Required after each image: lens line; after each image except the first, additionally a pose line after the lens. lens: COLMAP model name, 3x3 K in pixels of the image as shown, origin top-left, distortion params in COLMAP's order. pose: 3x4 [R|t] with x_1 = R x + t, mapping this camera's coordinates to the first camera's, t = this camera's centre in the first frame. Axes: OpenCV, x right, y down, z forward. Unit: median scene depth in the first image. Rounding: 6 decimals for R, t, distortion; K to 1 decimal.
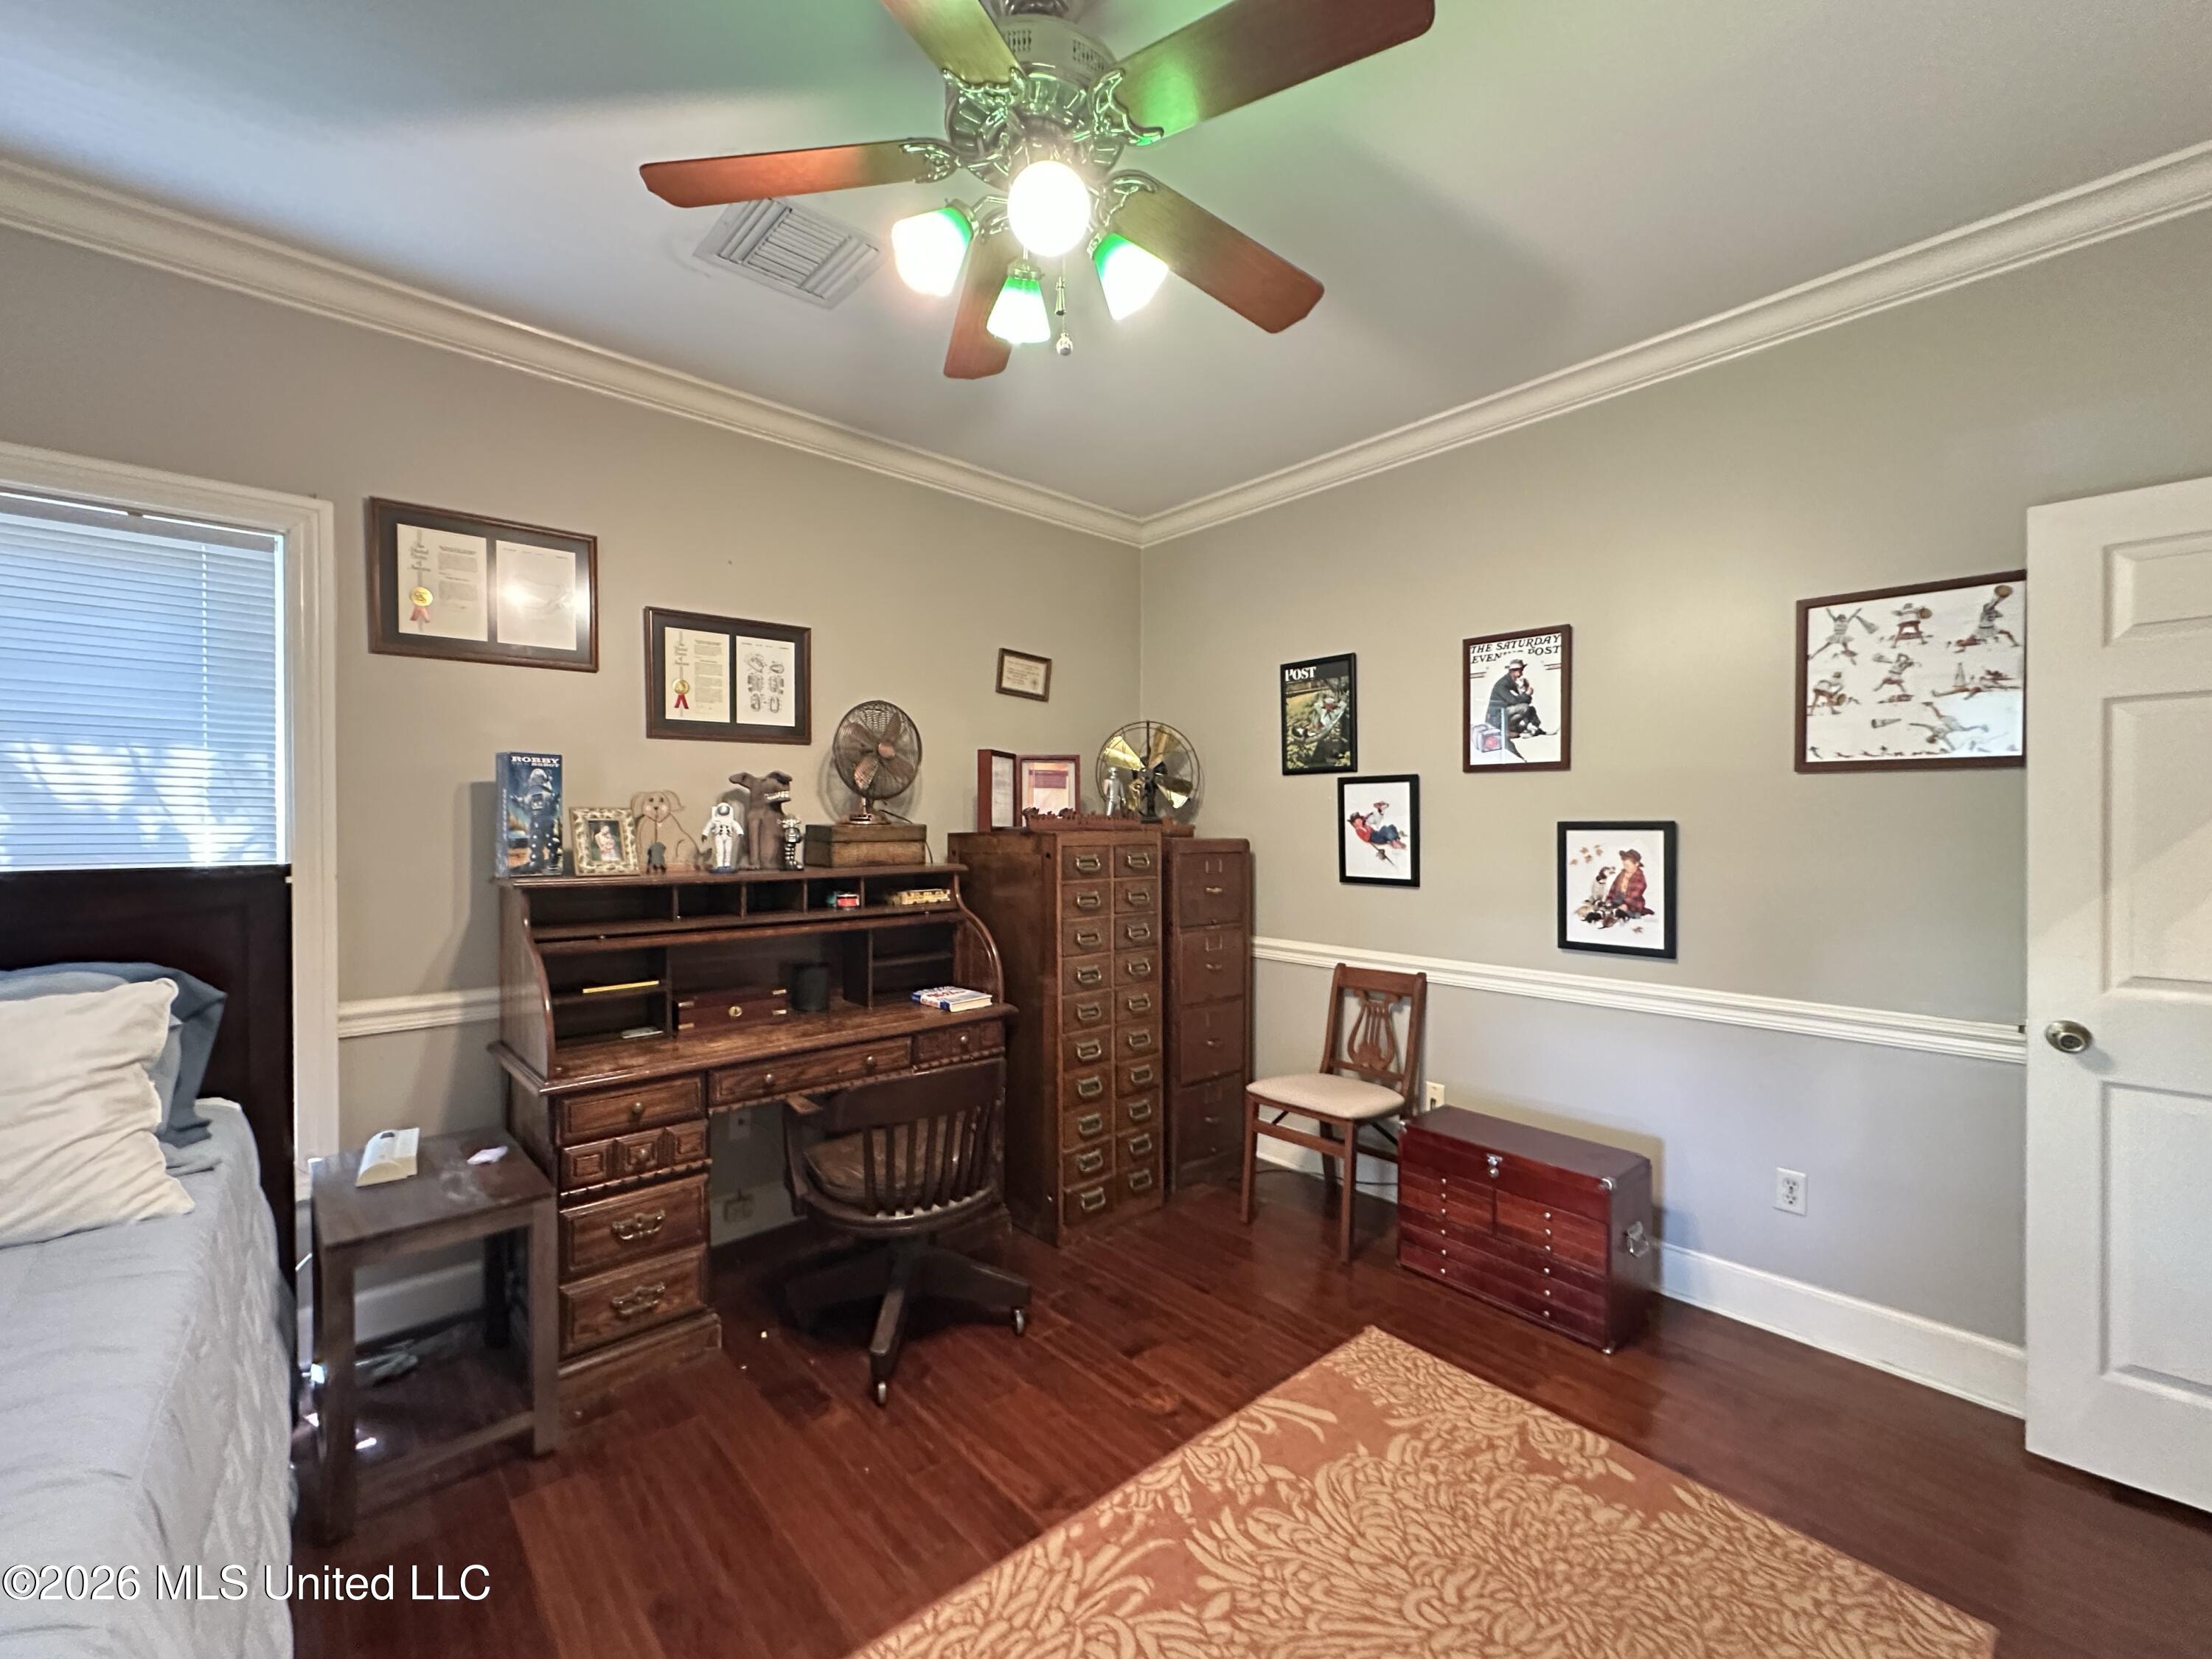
lens RADIAL K [[884.7, 0, 1120.8], [0, 884.7, 828.6], [0, 0, 1]] dist [-0.002717, 0.000135]
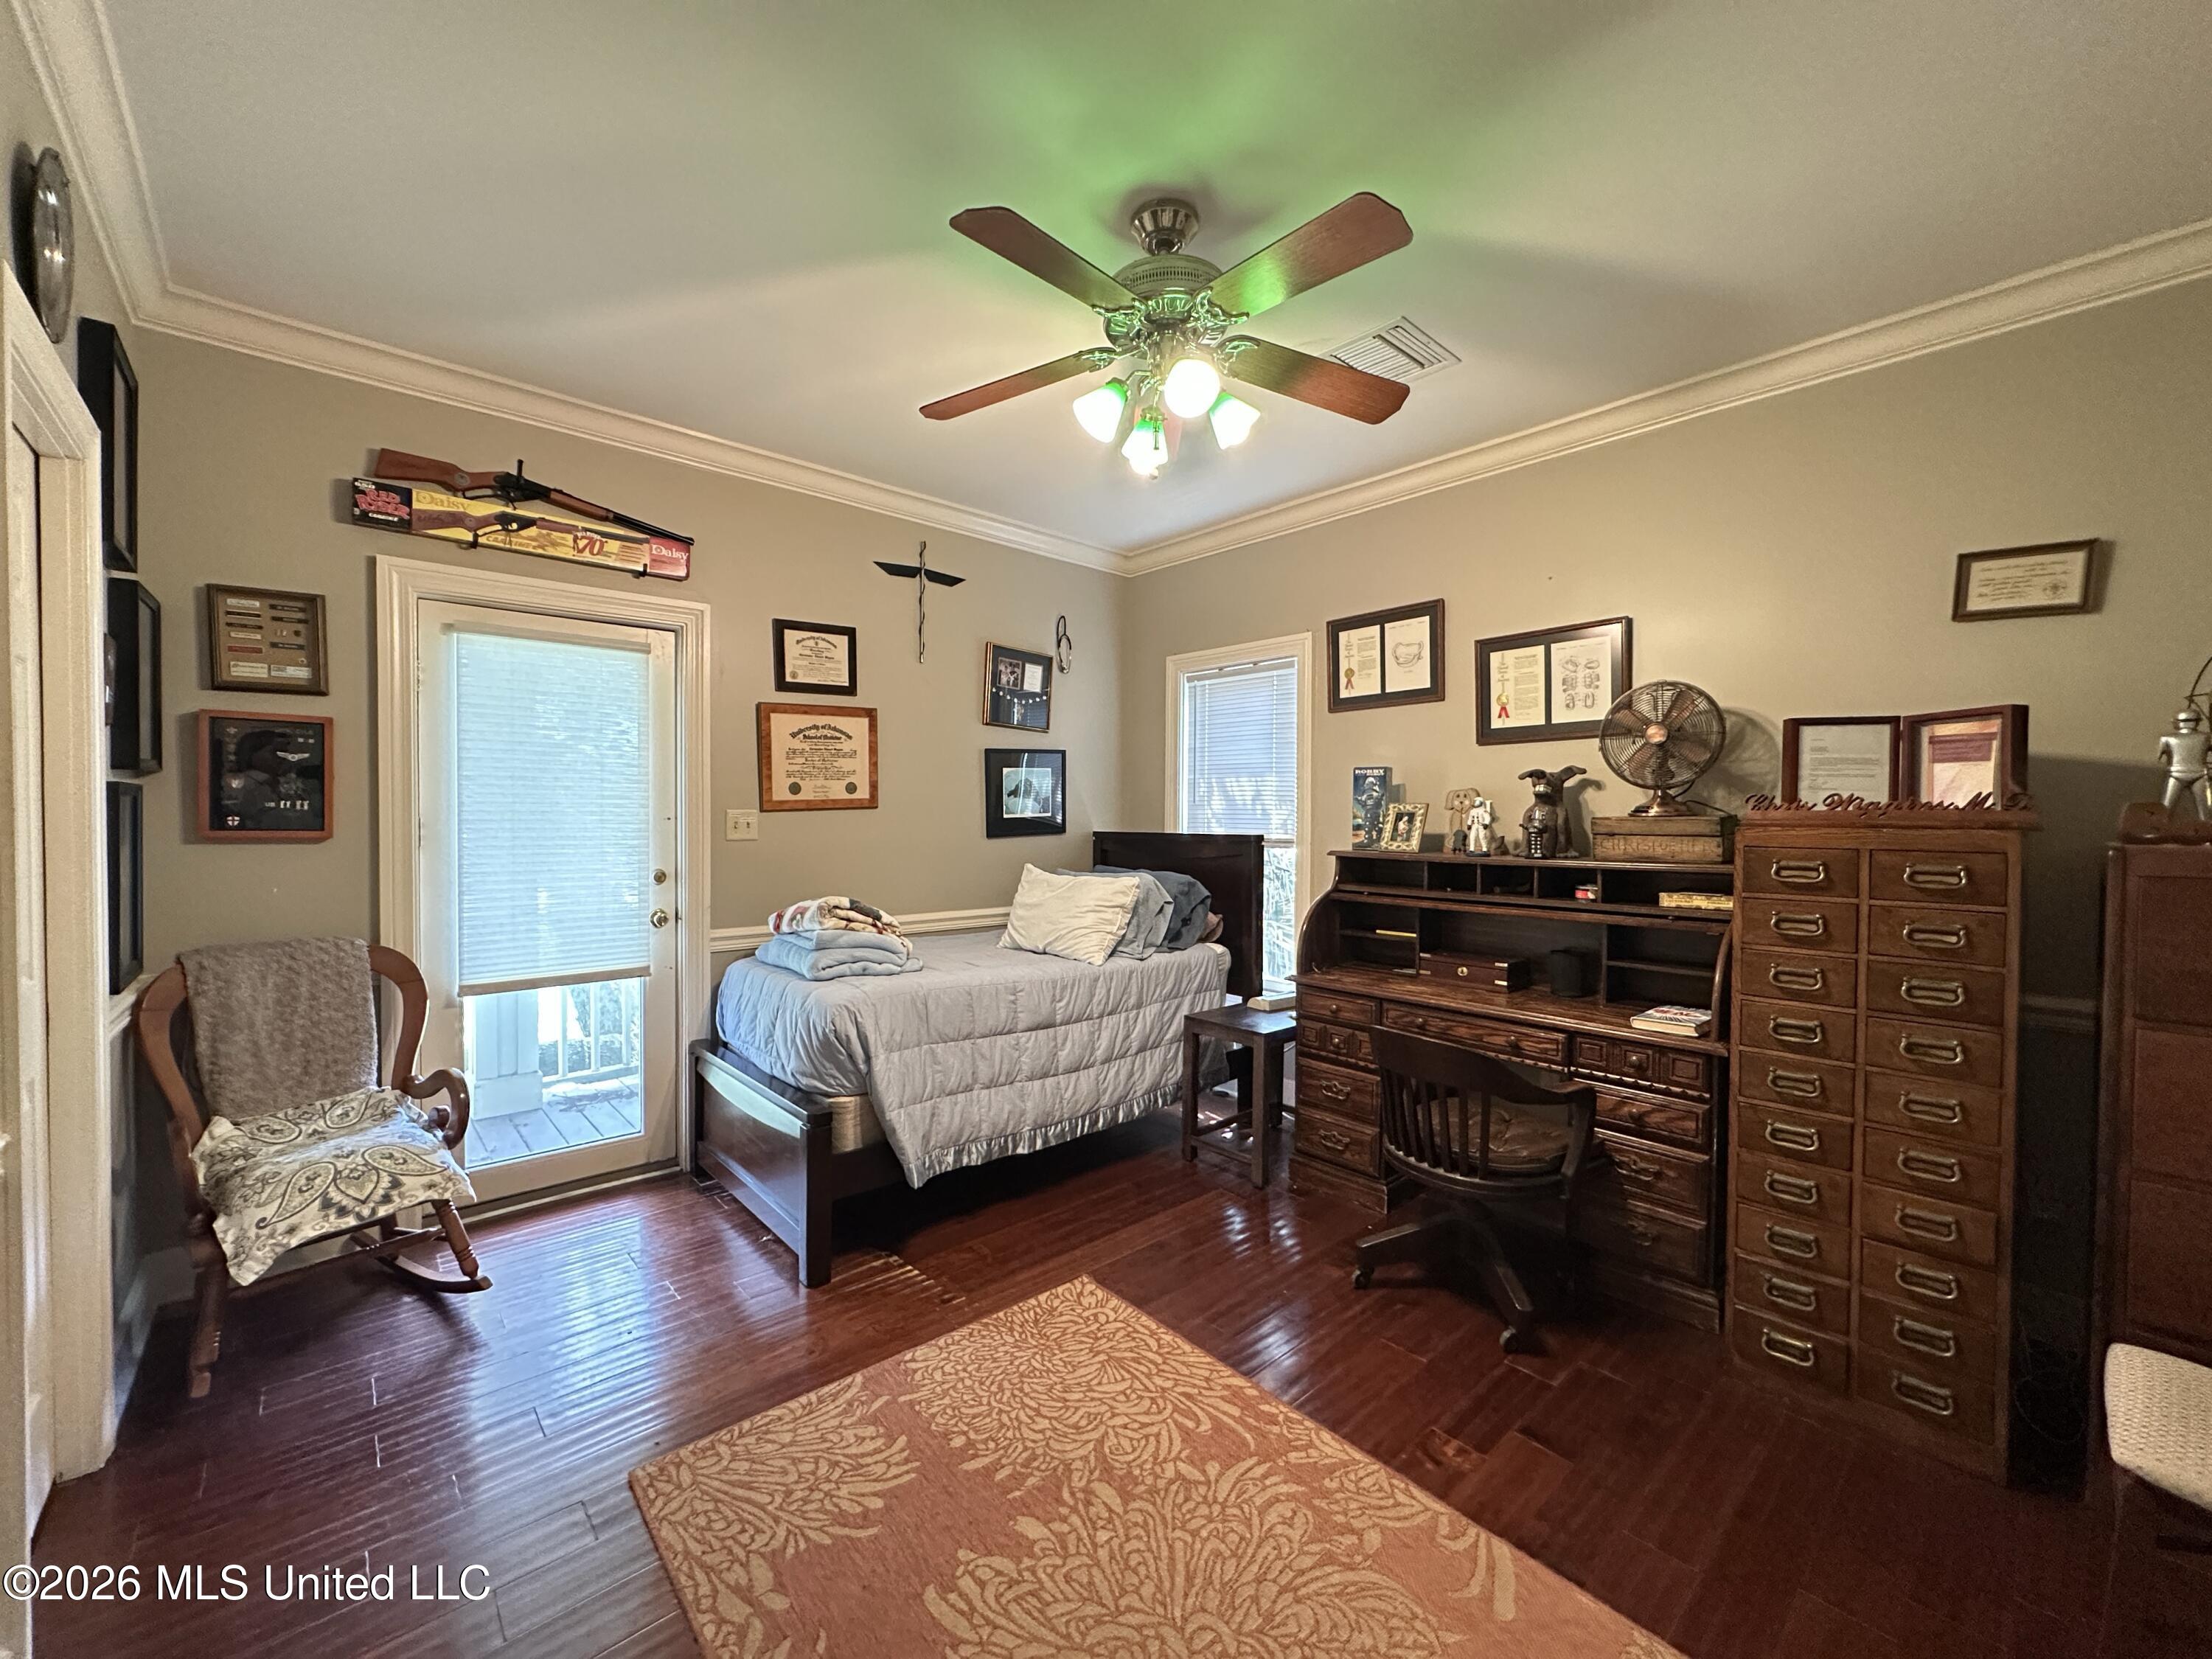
lens RADIAL K [[884.7, 0, 1121.6], [0, 884.7, 824.6], [0, 0, 1]] dist [-0.002717, 0.000135]
pose [[0.017415, 0.012499, -0.999770, 0.759138], [-0.010957, 0.999864, 0.012309, -0.001812], [0.999788, 0.010740, 0.017550, 0.518623]]
